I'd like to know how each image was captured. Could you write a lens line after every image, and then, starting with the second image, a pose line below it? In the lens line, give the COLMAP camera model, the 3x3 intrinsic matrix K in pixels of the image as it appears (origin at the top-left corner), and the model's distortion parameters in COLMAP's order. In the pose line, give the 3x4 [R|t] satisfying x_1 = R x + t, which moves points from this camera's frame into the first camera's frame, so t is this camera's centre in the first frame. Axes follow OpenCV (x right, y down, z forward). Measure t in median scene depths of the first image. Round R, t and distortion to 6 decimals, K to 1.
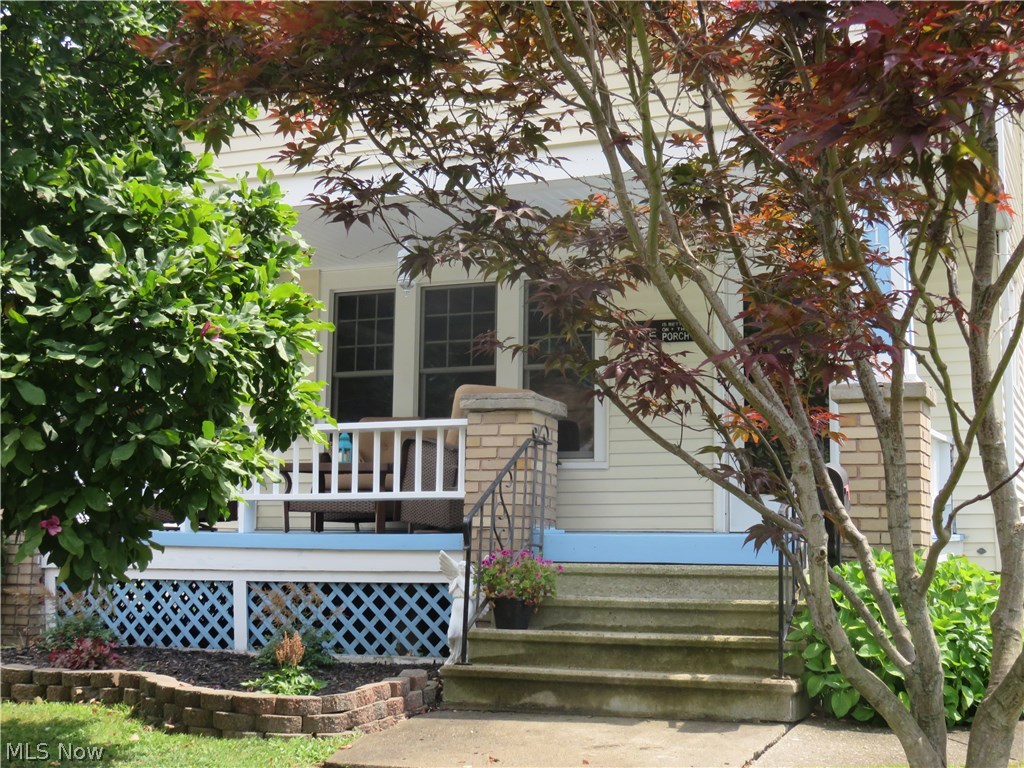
lens RADIAL K [[1298.9, 0, 512.0], [0, 1298.9, 384.0], [0, 0, 1]] dist [-0.012139, -0.029043]
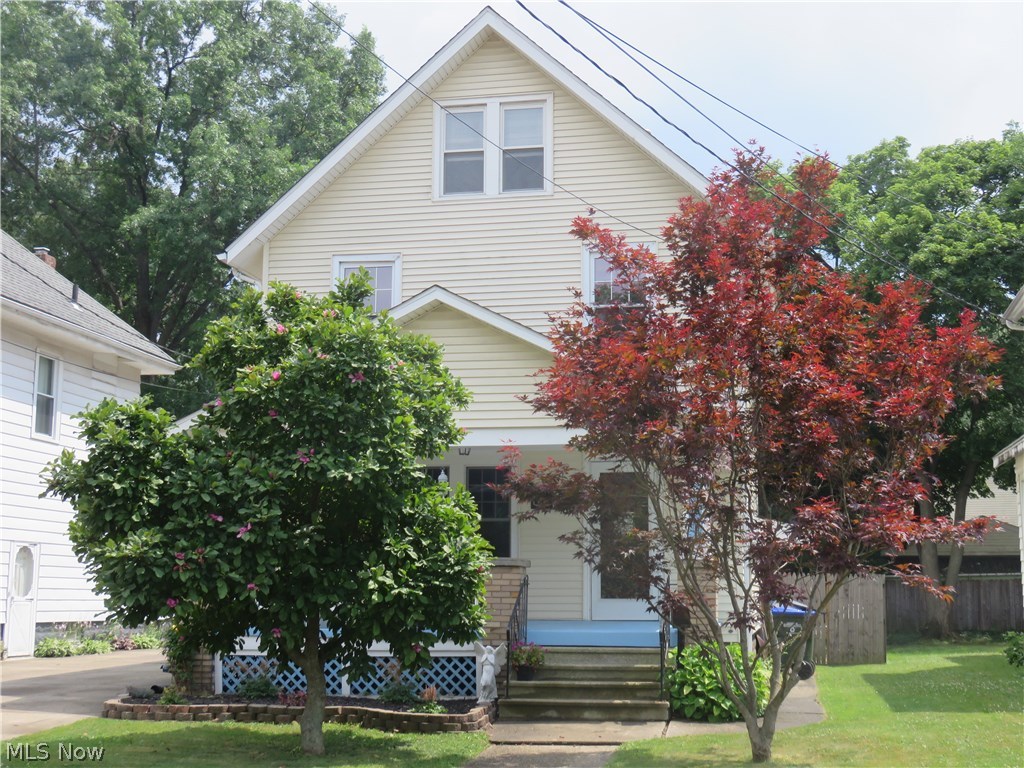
lens RADIAL K [[1311.6, 0, 512.0], [0, 1311.6, 384.0], [0, 0, 1]] dist [0.025893, 0.000504]
pose [[0.972999, 0.029798, 0.228878, -0.527742], [-0.024195, 0.999336, -0.027247, -0.230390], [-0.229538, 0.020974, 0.973074, -1.059389]]
